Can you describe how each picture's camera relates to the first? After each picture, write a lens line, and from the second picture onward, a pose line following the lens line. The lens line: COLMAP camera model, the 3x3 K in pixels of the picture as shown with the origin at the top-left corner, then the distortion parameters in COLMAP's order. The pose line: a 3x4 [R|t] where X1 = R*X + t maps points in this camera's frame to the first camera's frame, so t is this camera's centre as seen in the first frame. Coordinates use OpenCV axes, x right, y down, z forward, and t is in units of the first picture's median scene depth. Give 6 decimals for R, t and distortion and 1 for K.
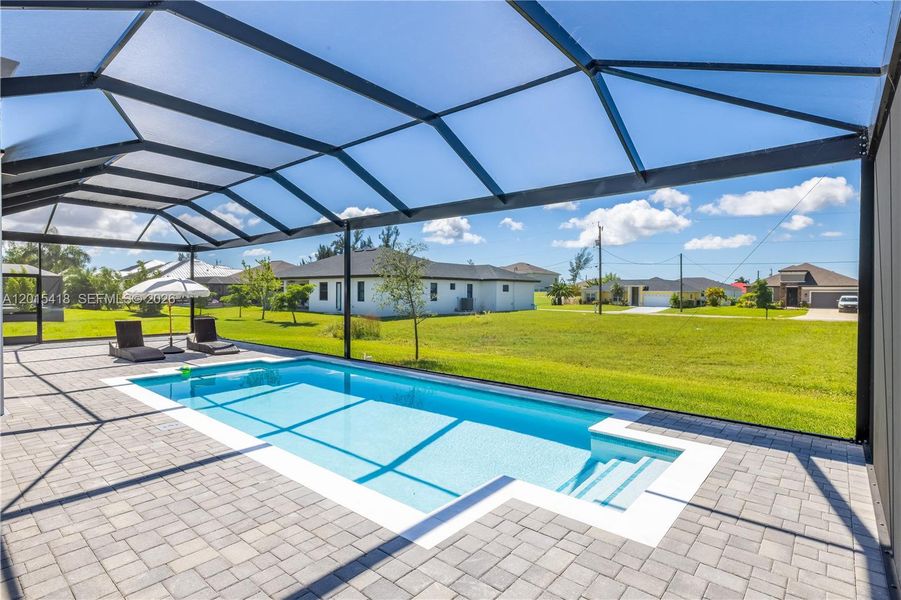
lens RADIAL K [[457.2, 0, 450.5], [0, 457.2, 300.0], [0, 0, 1]] dist [0.000955, 0.000114]
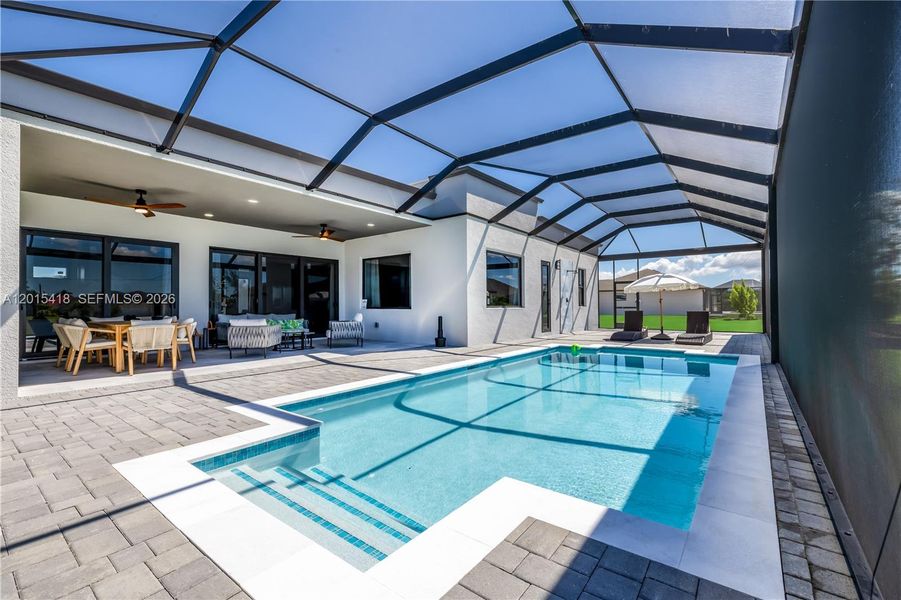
lens RADIAL K [[387.7, 0, 455.0], [0, 387.7, 301.4], [0, 0, 1]] dist [-0.001565, -0.000169]
pose [[0.058918, -0.012999, -0.998178, 0.247613], [-0.016308, 0.999769, -0.013983, 0.030609], [0.998130, 0.017102, 0.058692, 0.309836]]
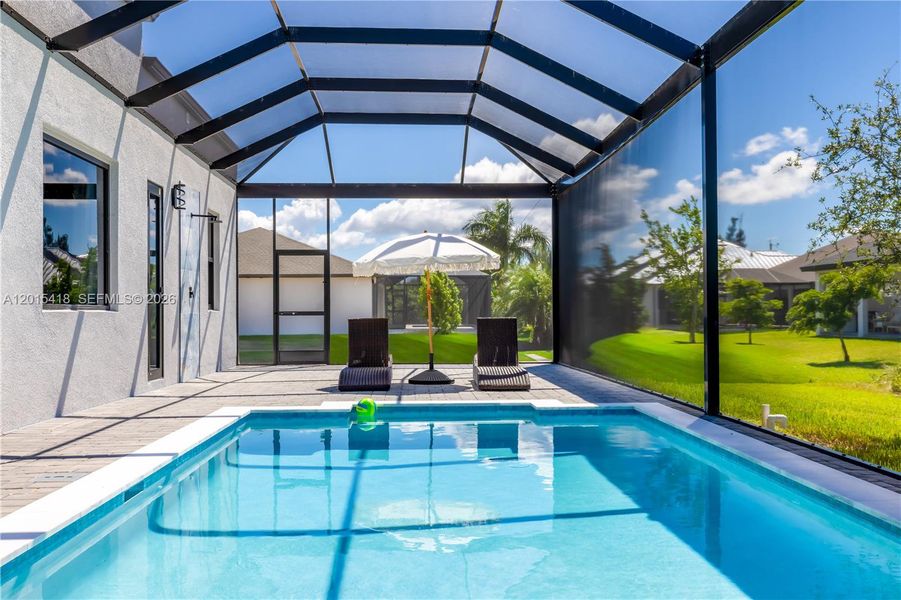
lens RADIAL K [[970.8, 0, 450.5], [0, 970.8, 300.0], [0, 0, 1]] dist [-0.001572, -0.002848]
pose [[0.678808, -0.014308, -0.734176, 0.142281], [-0.007933, 0.999609, -0.026817, 0.038572], [0.734272, 0.024028, 0.678429, 0.209866]]
